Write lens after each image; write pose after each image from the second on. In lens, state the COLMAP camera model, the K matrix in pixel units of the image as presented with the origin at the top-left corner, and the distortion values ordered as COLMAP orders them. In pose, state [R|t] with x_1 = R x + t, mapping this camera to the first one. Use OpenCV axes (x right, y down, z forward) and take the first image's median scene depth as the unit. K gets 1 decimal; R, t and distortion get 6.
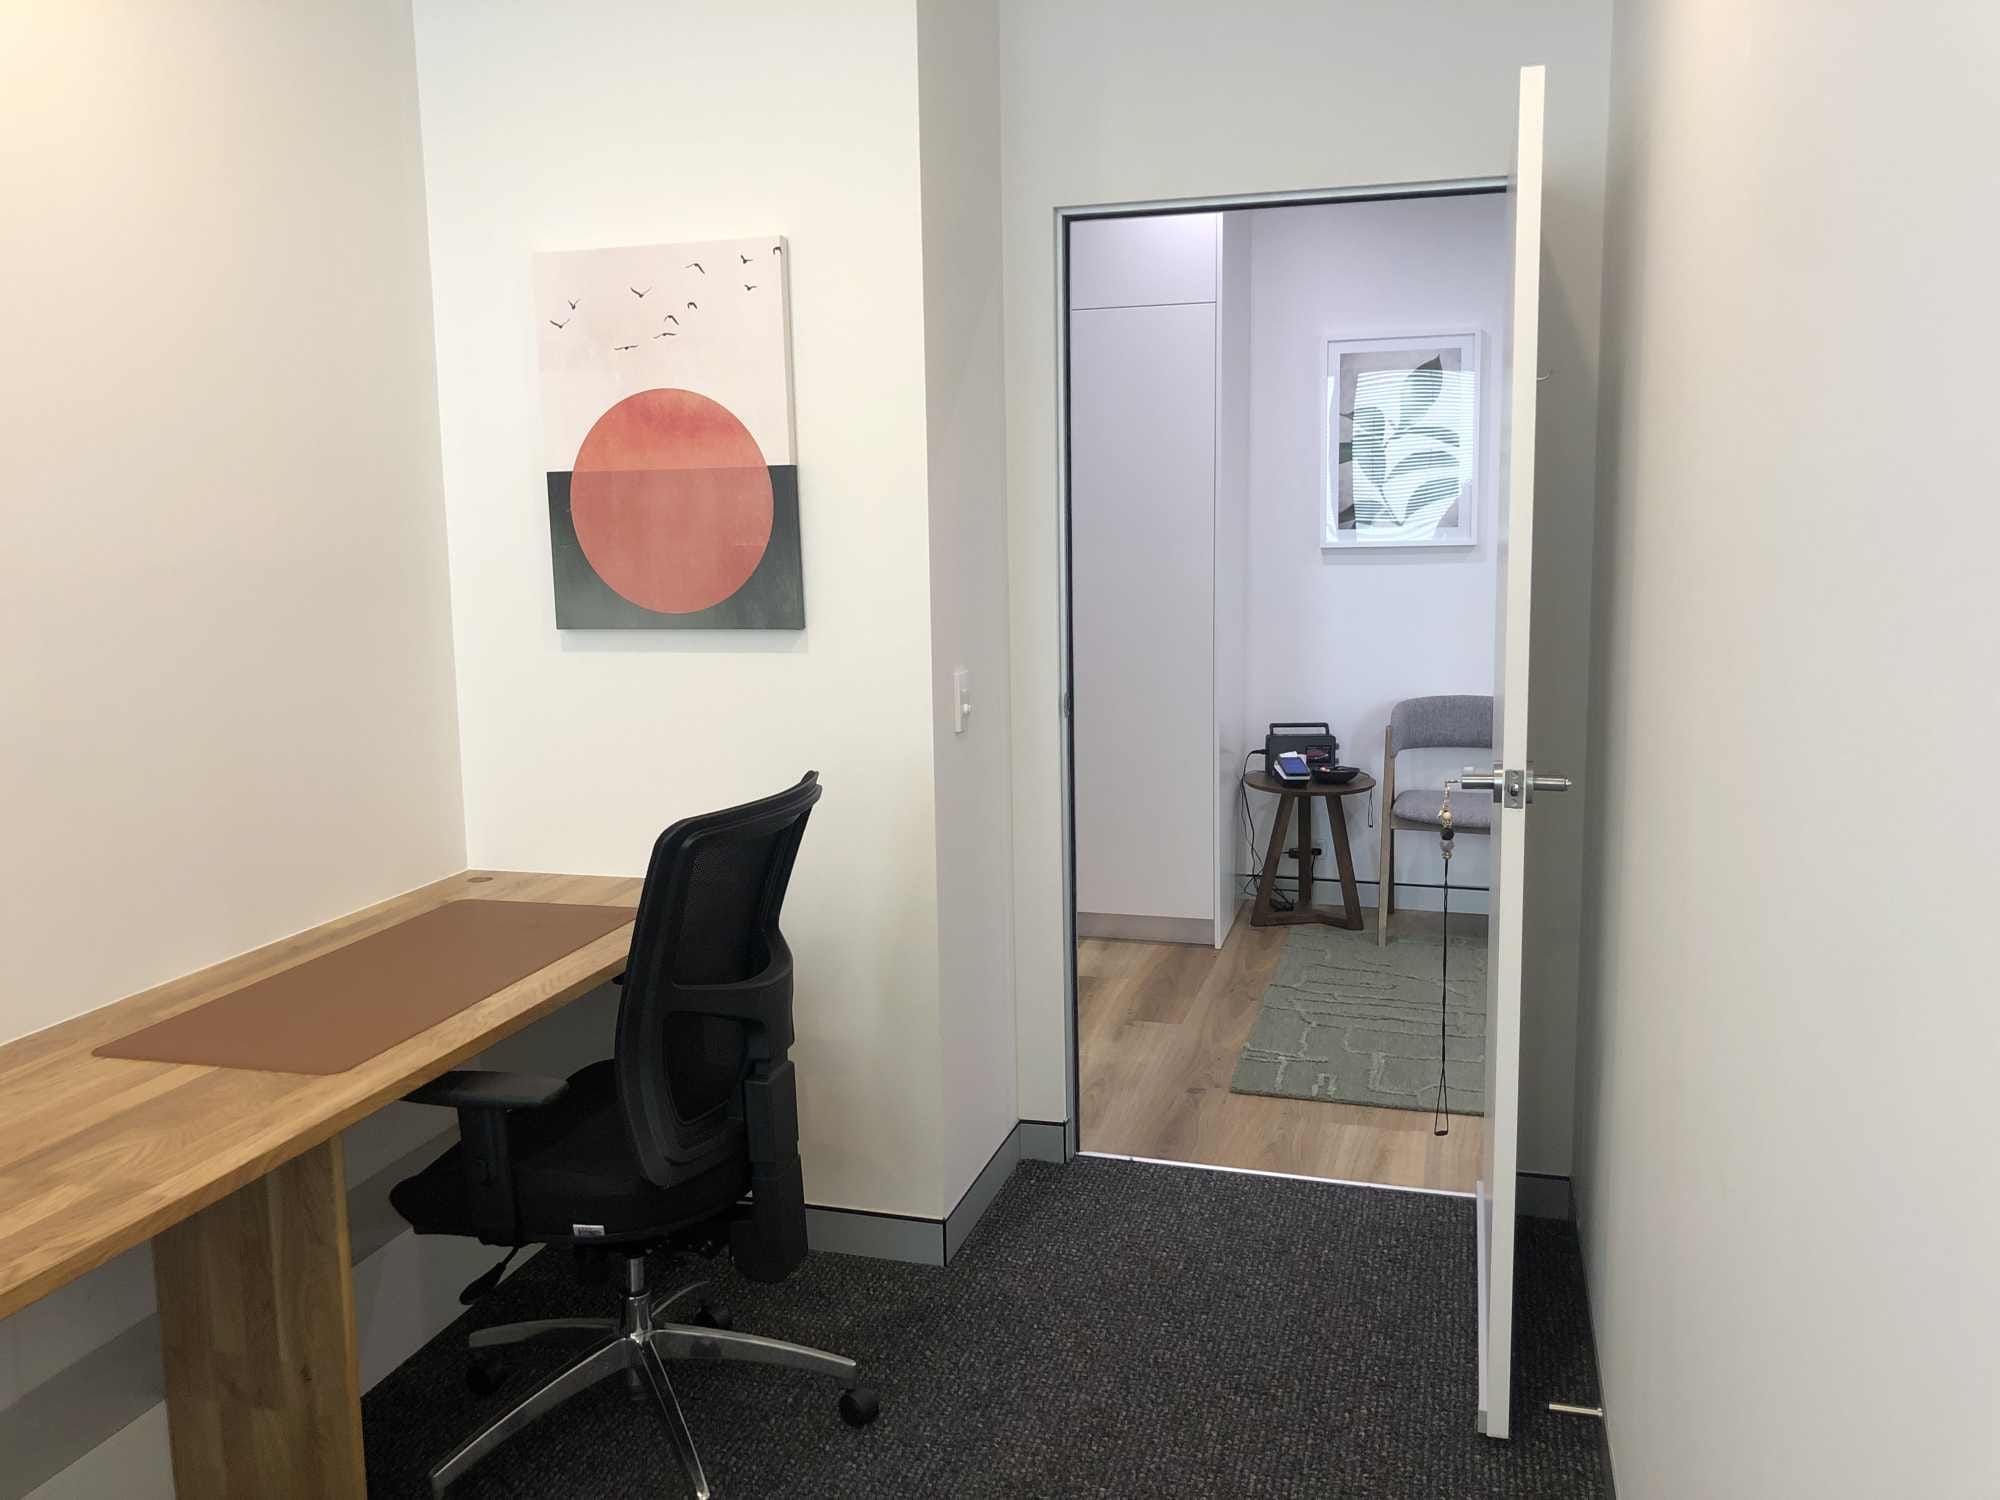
lens RADIAL K [[1642.7, 0, 1000.0], [0, 1642.7, 750.0], [0, 0, 1]] dist [-0.004886, 0.001227]
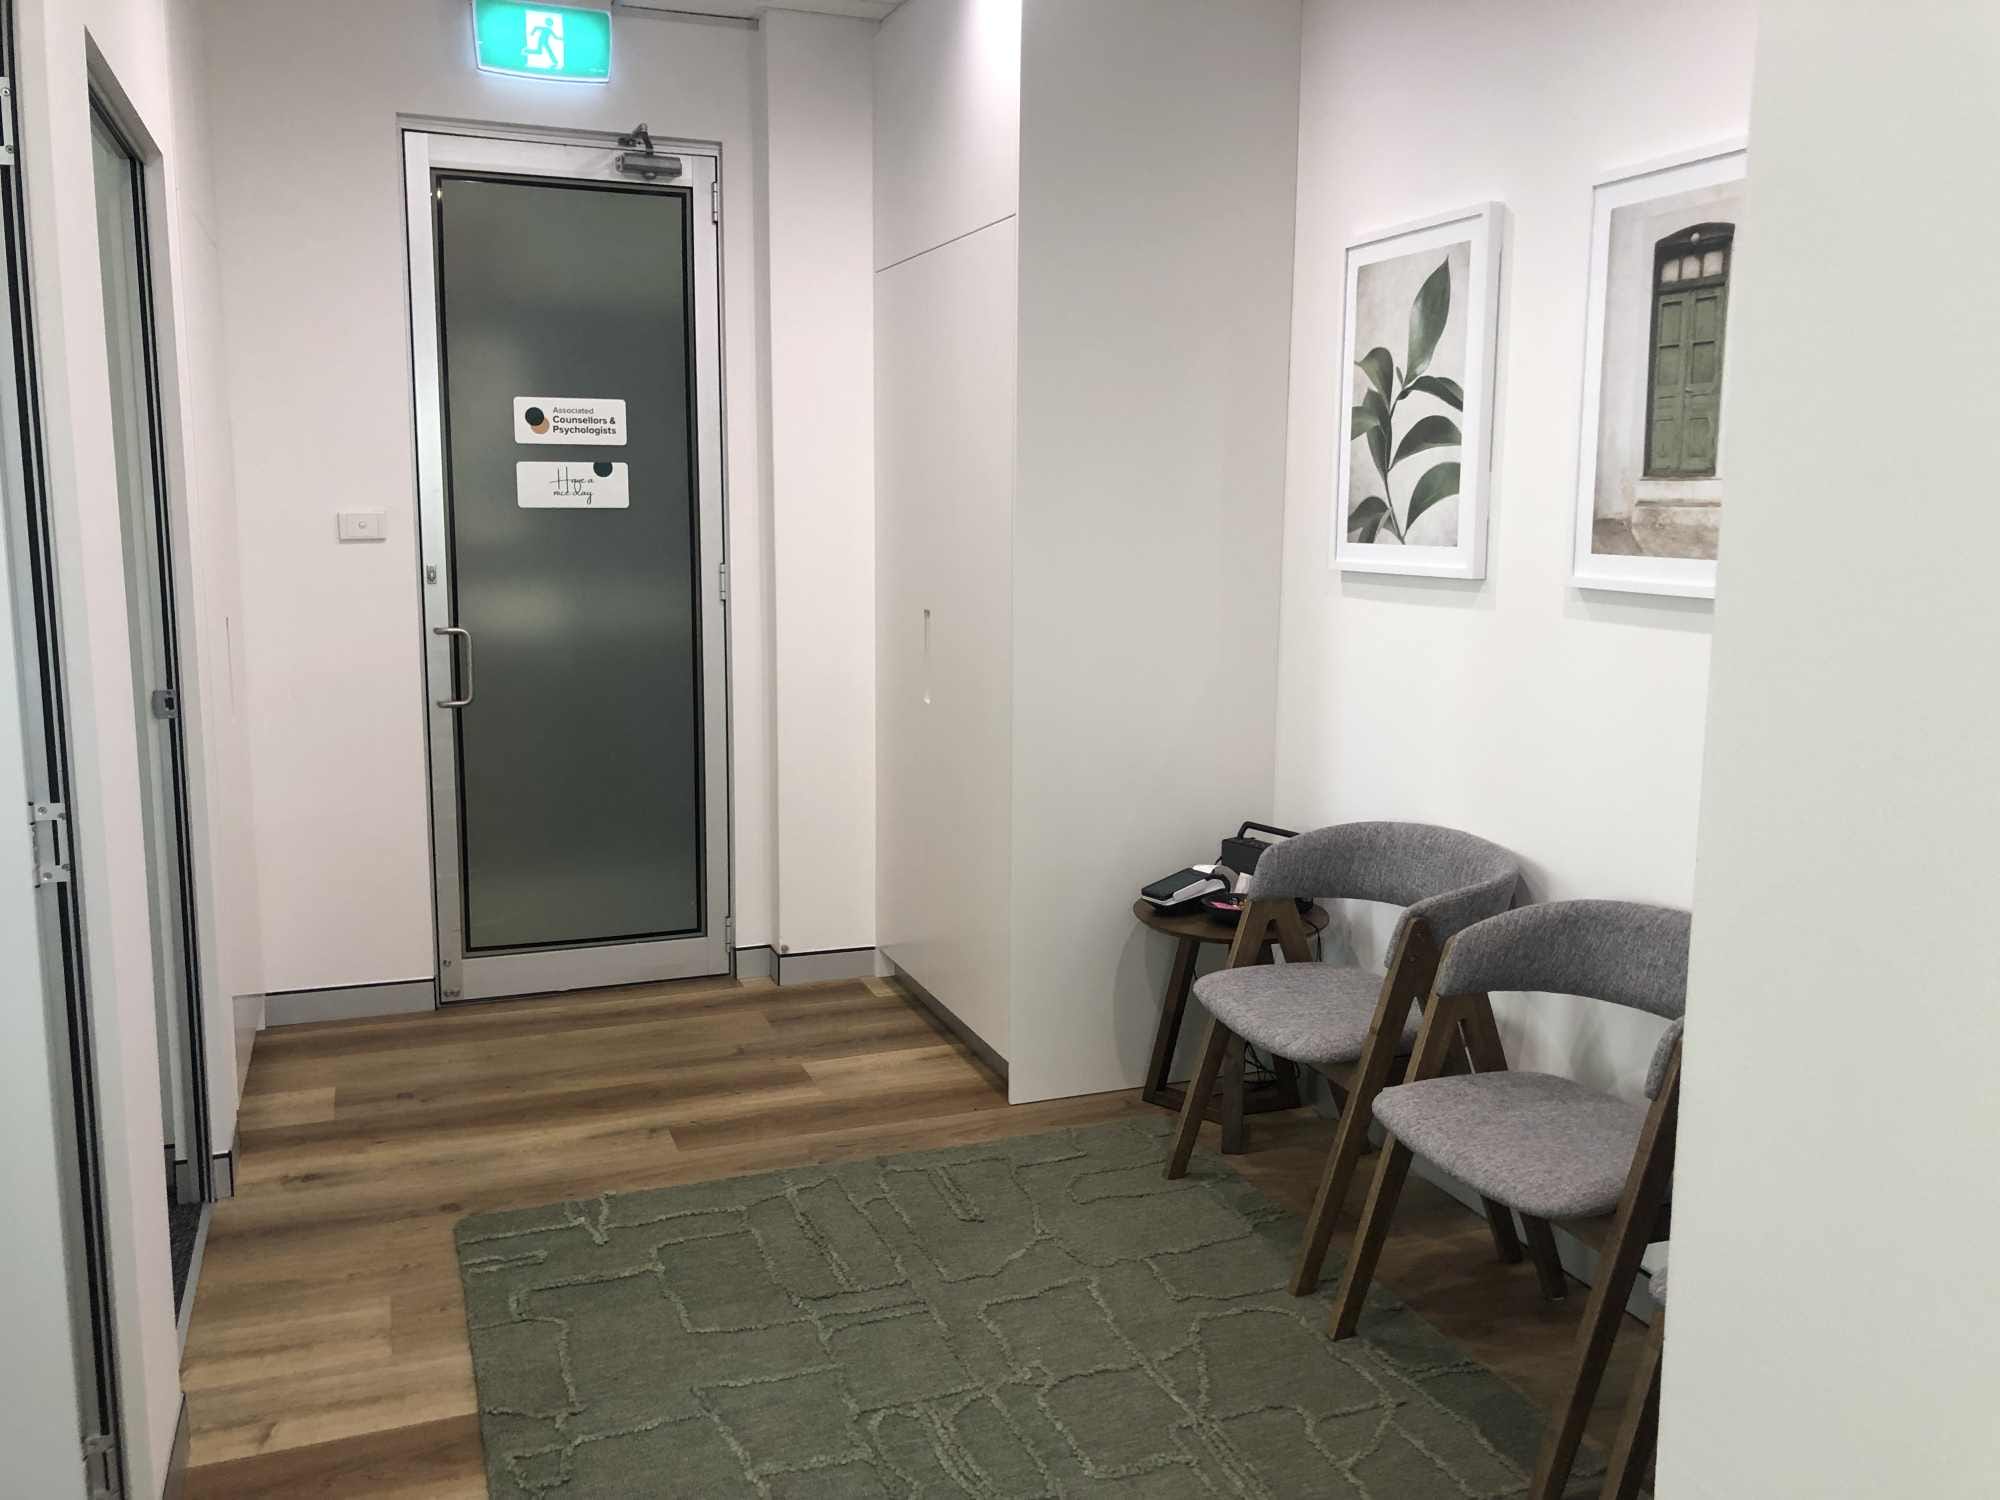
lens RADIAL K [[1642.7, 0, 1000.0], [0, 1642.7, 750.0], [0, 0, 1]] dist [-0.004886, 0.001227]
pose [[0.604257, 0.141645, -0.784098, 0.655796], [-0.138620, 0.987753, 0.071609, -0.083211], [0.784639, 0.065421, 0.616492, 0.513926]]
